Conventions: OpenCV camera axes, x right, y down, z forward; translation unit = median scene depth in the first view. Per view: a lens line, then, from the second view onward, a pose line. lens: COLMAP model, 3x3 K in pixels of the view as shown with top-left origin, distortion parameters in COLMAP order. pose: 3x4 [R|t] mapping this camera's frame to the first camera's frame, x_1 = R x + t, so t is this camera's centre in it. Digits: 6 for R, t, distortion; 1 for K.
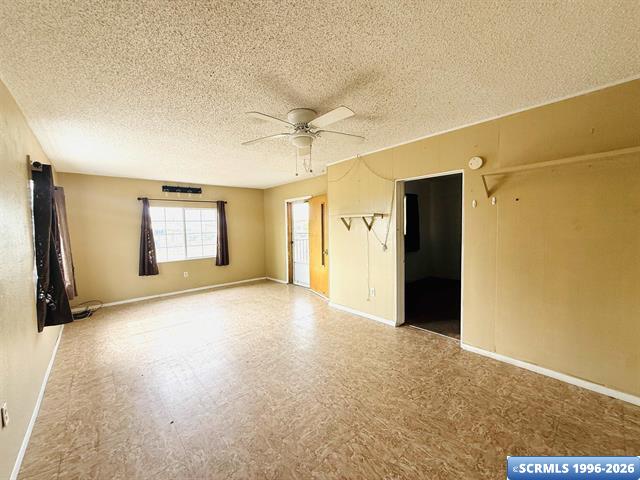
lens RADIAL K [[255.2, 0, 317.8], [0, 255.2, 242.3], [0, 0, 1]] dist [-0.000758, 0.000366]
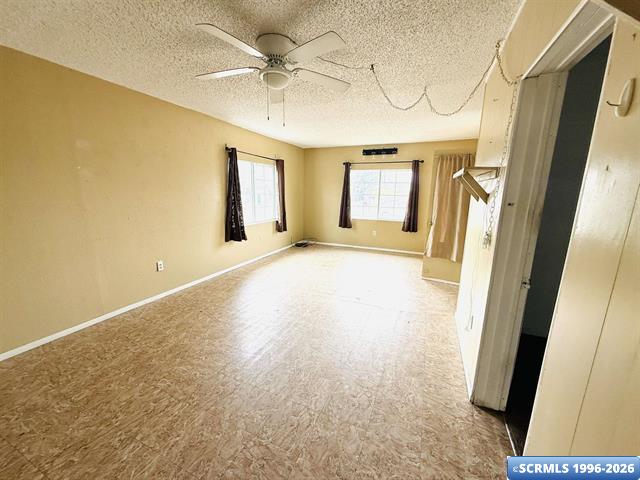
lens RADIAL K [[255.2, 0, 318.5], [0, 255.2, 241.2], [0, 0, 1]] dist [-0.000758, 0.000366]
pose [[0.421477, 0.207041, -0.882888, 0.498394], [-0.083169, 0.978310, 0.189714, -0.038566], [0.903017, -0.006531, 0.429555, 0.471041]]
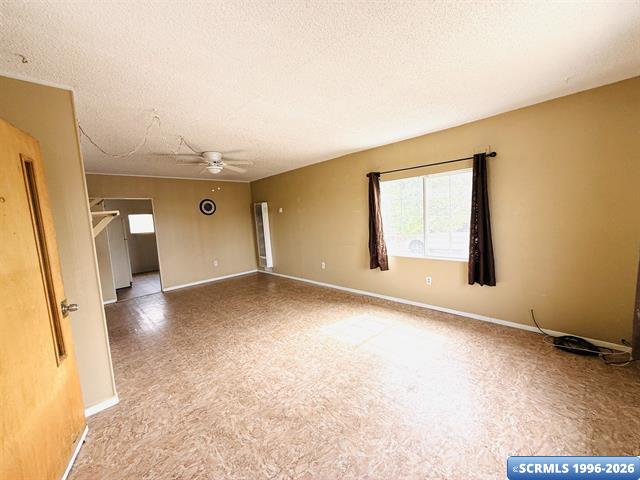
lens RADIAL K [[255.2, 0, 317.8], [0, 255.2, 242.9], [0, 0, 1]] dist [-0.000758, 0.000366]
pose [[-0.995372, 0.087131, -0.040527, -0.372458], [0.079235, 0.982787, 0.166887, -0.097874], [0.054371, 0.162903, -0.985143, 1.648772]]
